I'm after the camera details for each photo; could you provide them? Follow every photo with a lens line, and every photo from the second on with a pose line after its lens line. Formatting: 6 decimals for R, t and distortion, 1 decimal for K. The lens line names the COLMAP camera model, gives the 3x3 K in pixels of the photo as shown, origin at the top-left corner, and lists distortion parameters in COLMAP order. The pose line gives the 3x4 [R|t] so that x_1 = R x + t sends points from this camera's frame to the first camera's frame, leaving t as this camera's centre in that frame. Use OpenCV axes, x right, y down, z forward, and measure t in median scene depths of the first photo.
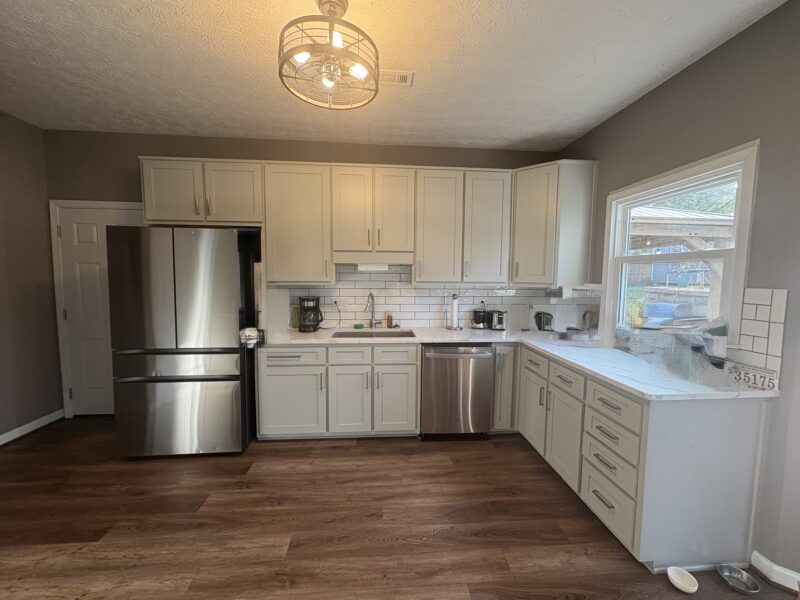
lens RADIAL K [[317.5, 0, 401.0], [0, 317.5, 300.4], [0, 0, 1]] dist [-0.002055, 0.000781]
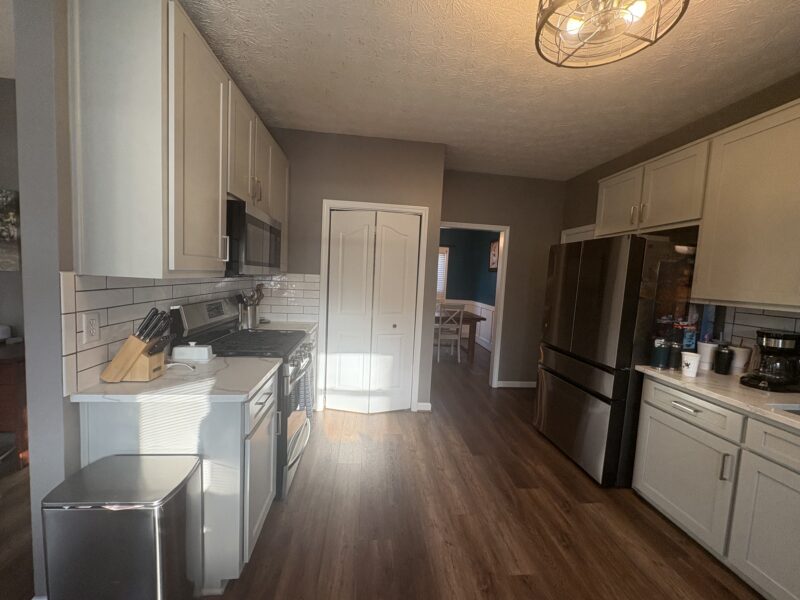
lens RADIAL K [[317.5, 0, 399.3], [0, 317.5, 299.7], [0, 0, 1]] dist [-0.002055, 0.000781]
pose [[0.021030, 0.067851, -0.997474, 0.320744], [-0.134794, 0.988778, 0.064417, -0.014668], [0.990650, 0.133099, 0.029940, 0.331750]]
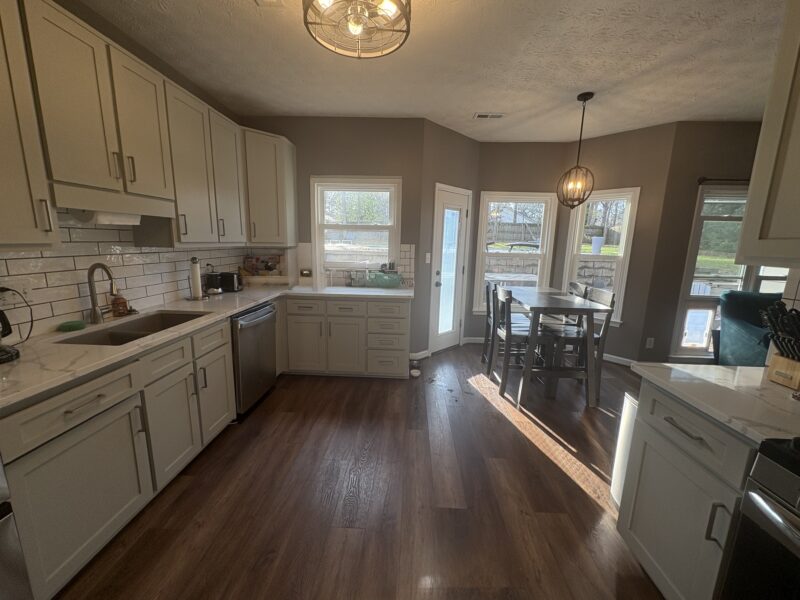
lens RADIAL K [[317.5, 0, 401.5], [0, 317.5, 298.7], [0, 0, 1]] dist [-0.002055, 0.000781]
pose [[0.120801, -0.183163, 0.975632, -0.729306], [0.056496, 0.982505, 0.177458, -0.036561], [-0.991068, 0.033682, 0.129035, 0.450813]]
